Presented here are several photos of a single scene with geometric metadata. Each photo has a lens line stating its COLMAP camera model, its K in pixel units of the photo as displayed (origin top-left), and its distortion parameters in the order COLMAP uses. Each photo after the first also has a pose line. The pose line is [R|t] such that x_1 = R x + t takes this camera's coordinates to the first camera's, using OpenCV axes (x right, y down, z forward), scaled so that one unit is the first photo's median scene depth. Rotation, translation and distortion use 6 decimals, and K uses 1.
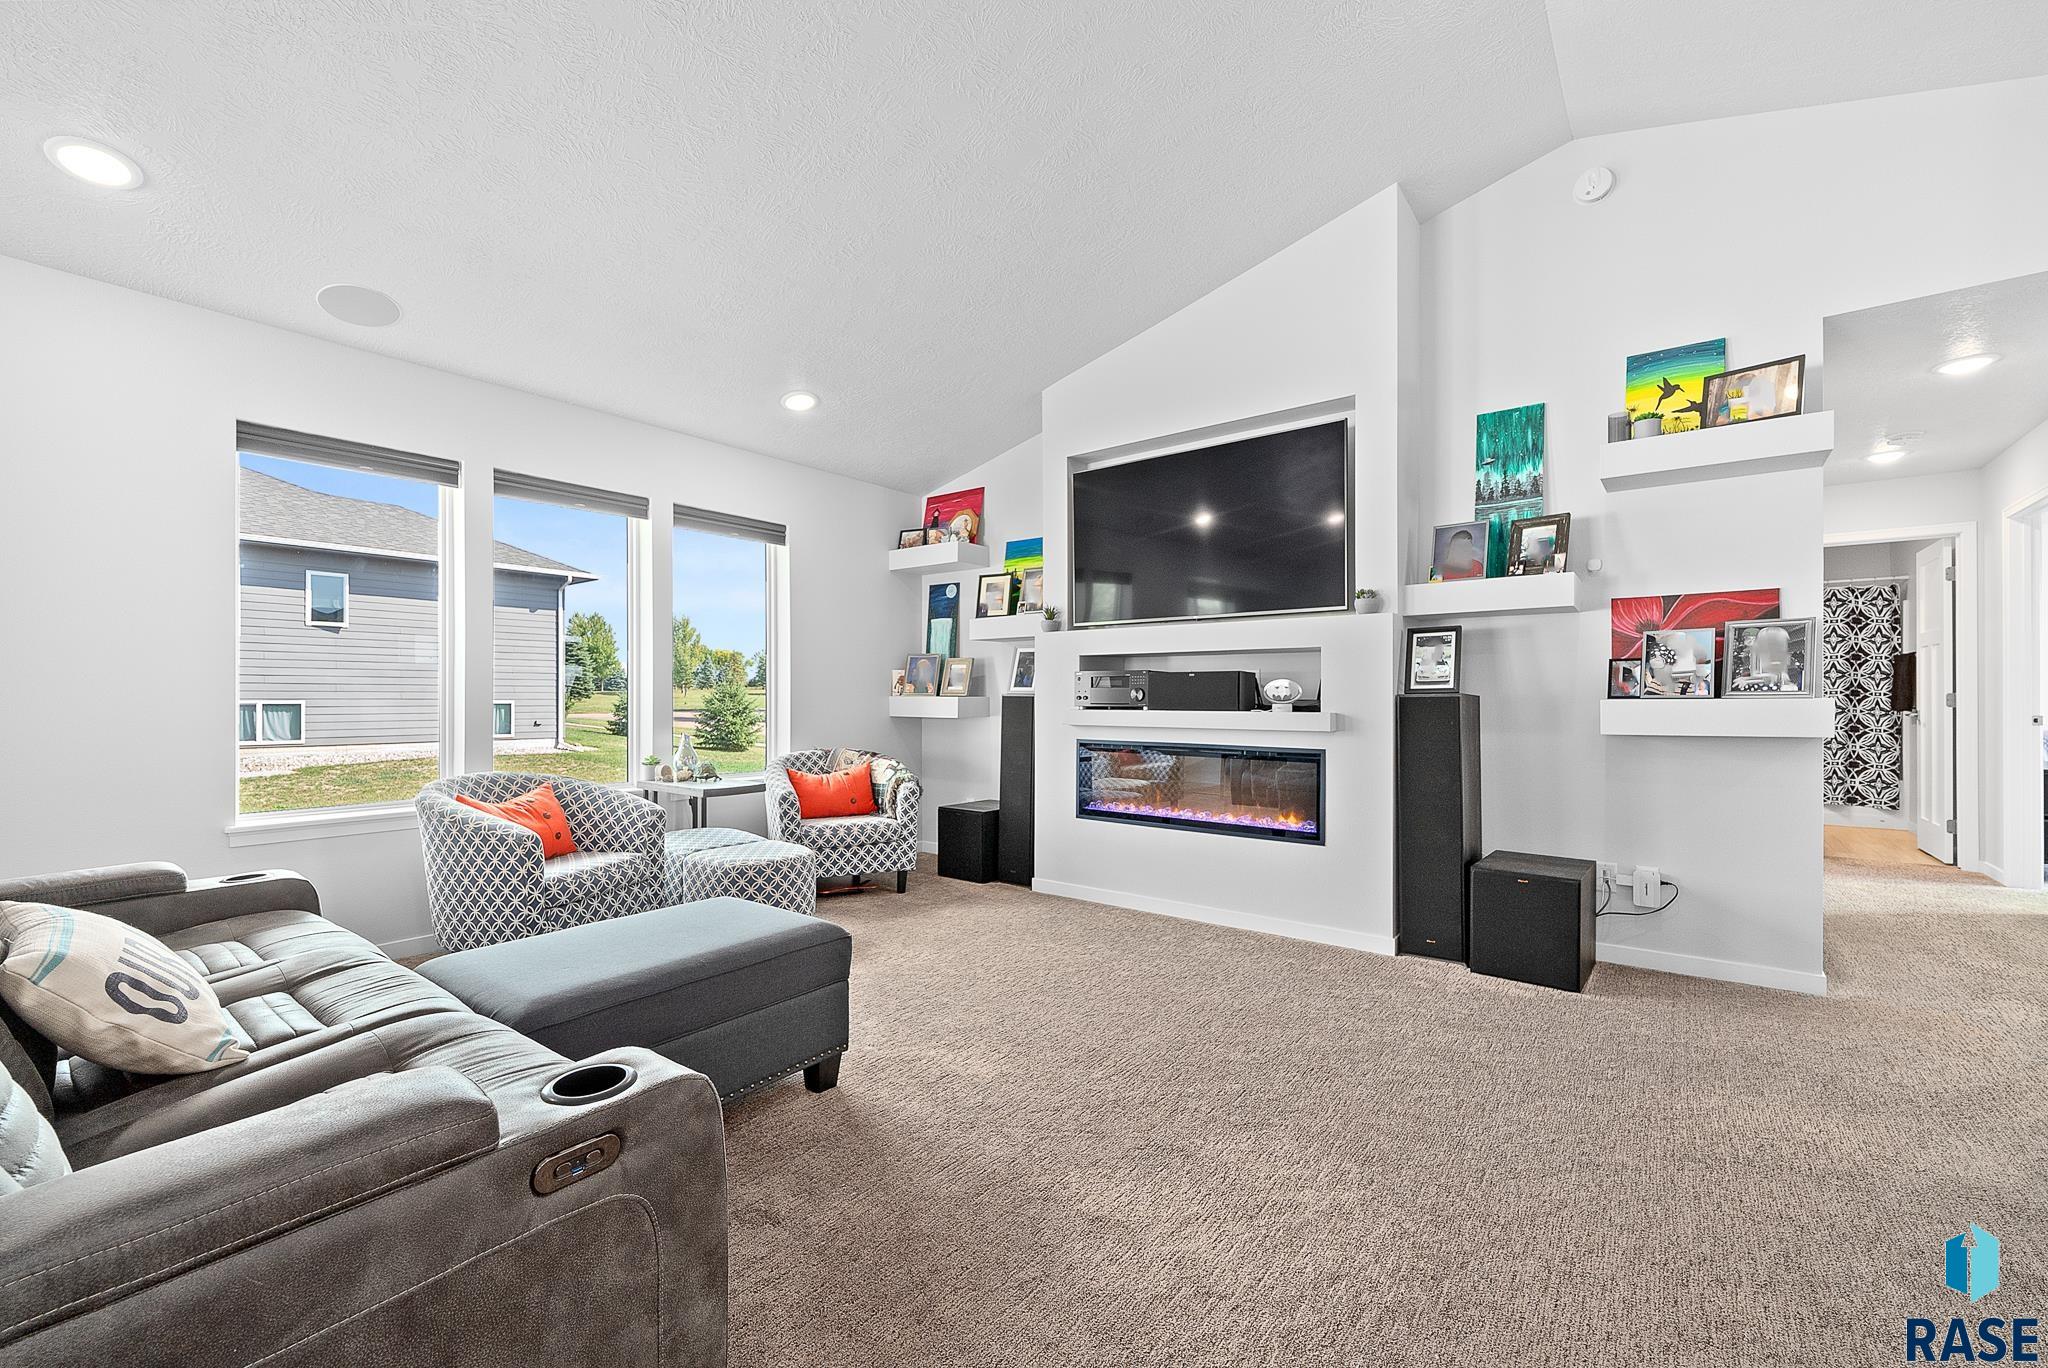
lens RADIAL K [[841.5, 0, 1023.3], [0, 841.5, 698.5], [0, 0, 1]] dist [0.002132, -0.000187]
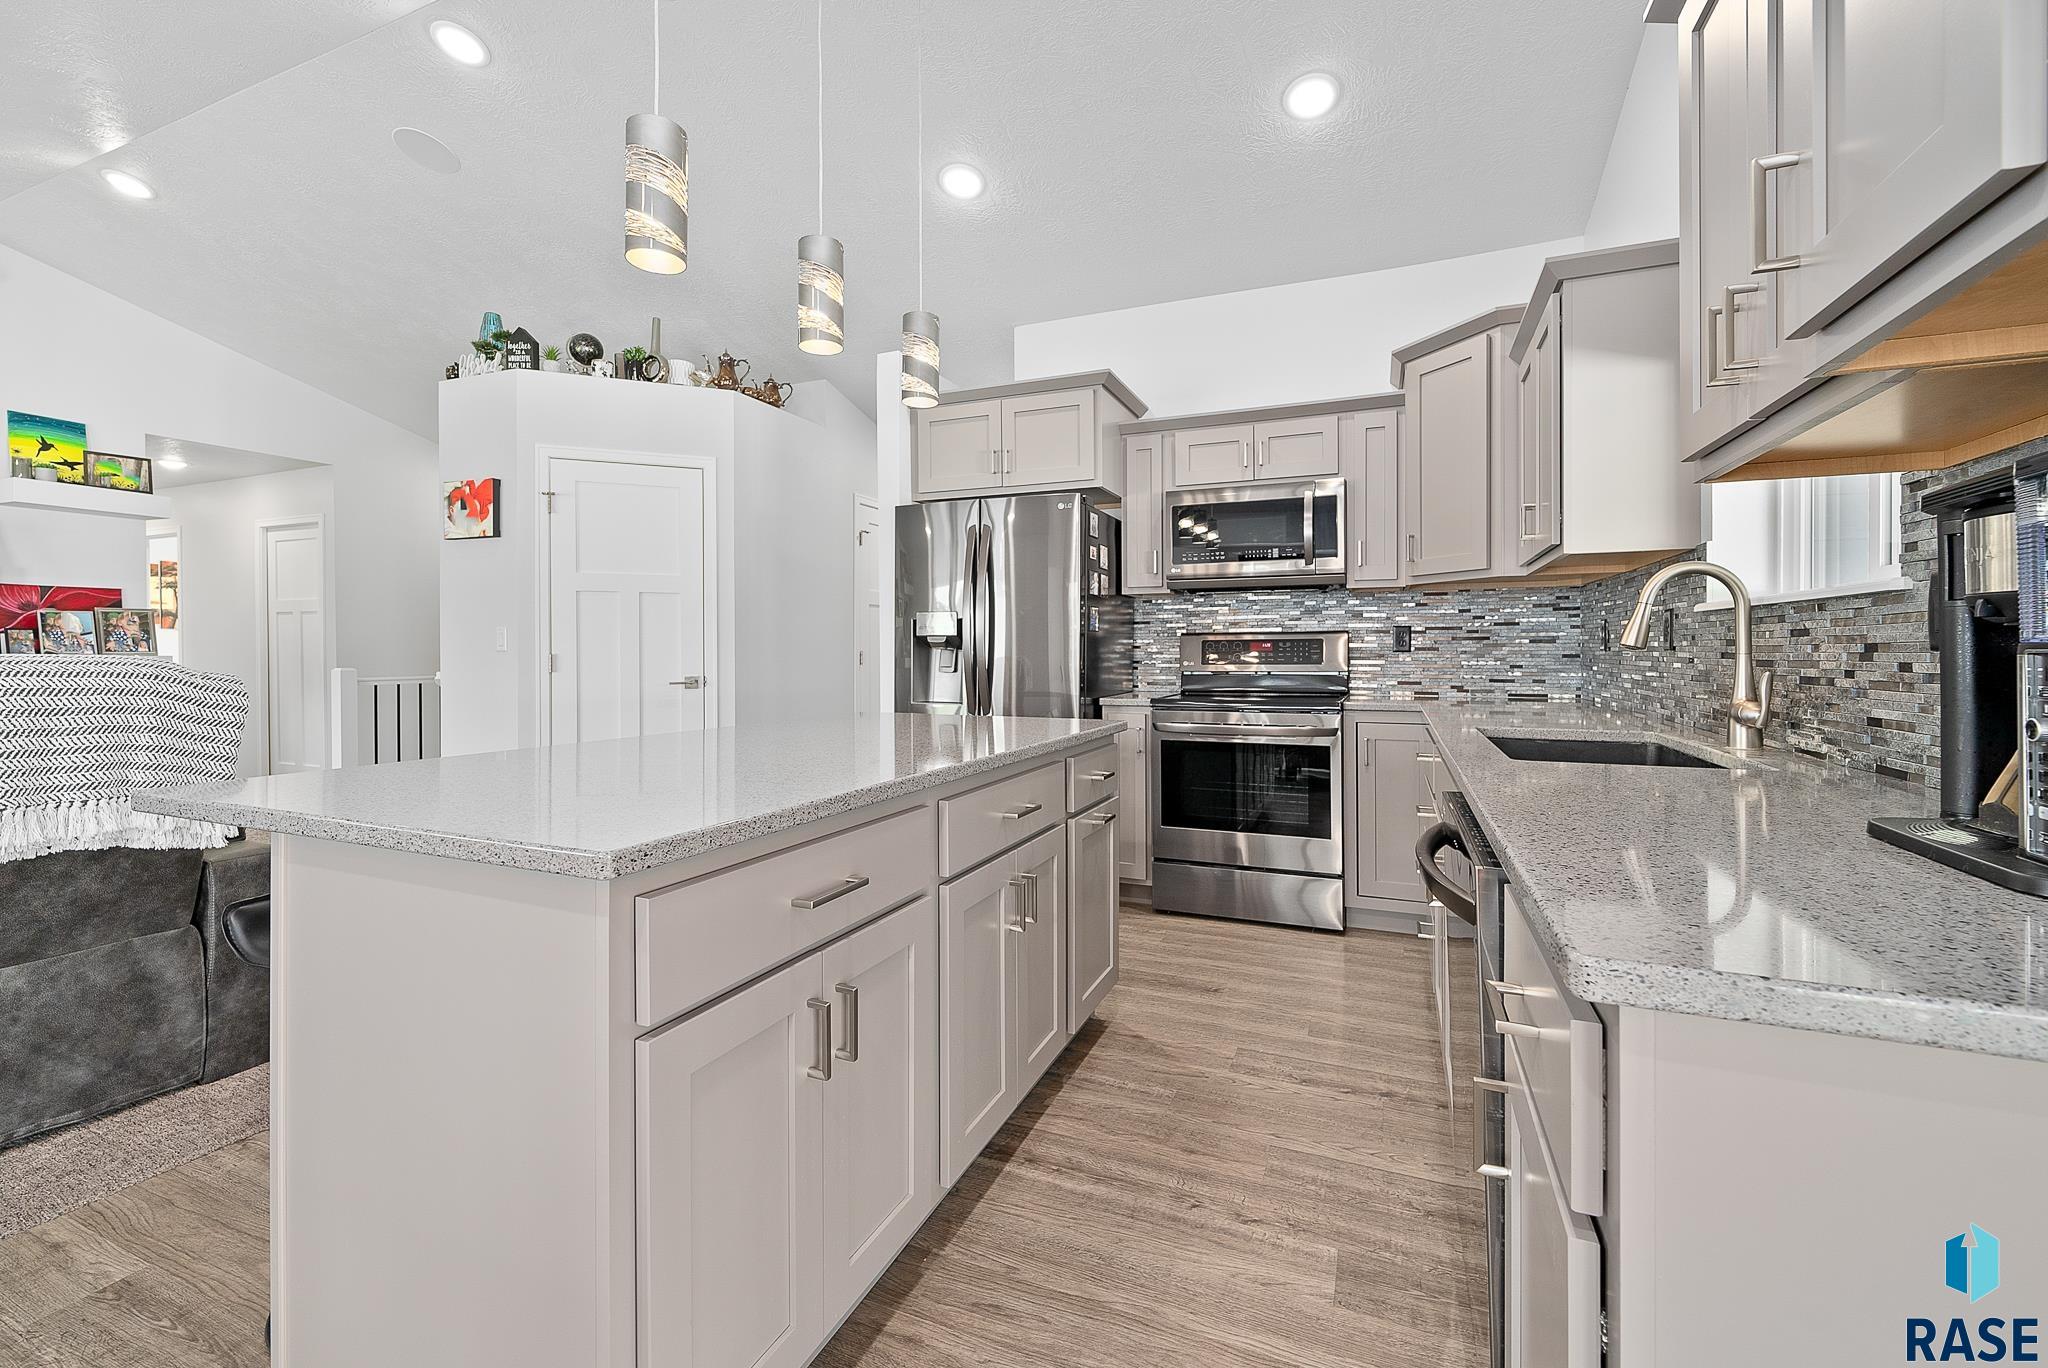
lens RADIAL K [[857.7, 0, 1018.3], [0, 857.7, 647.9], [0, 0, 1]] dist [-0.001657, -0.000480]
pose [[-0.252285, 0.002617, 0.967649, -0.935214], [0.001814, 0.999996, -0.002231, -0.006843], [-0.967651, 0.001193, -0.252289, -0.222436]]
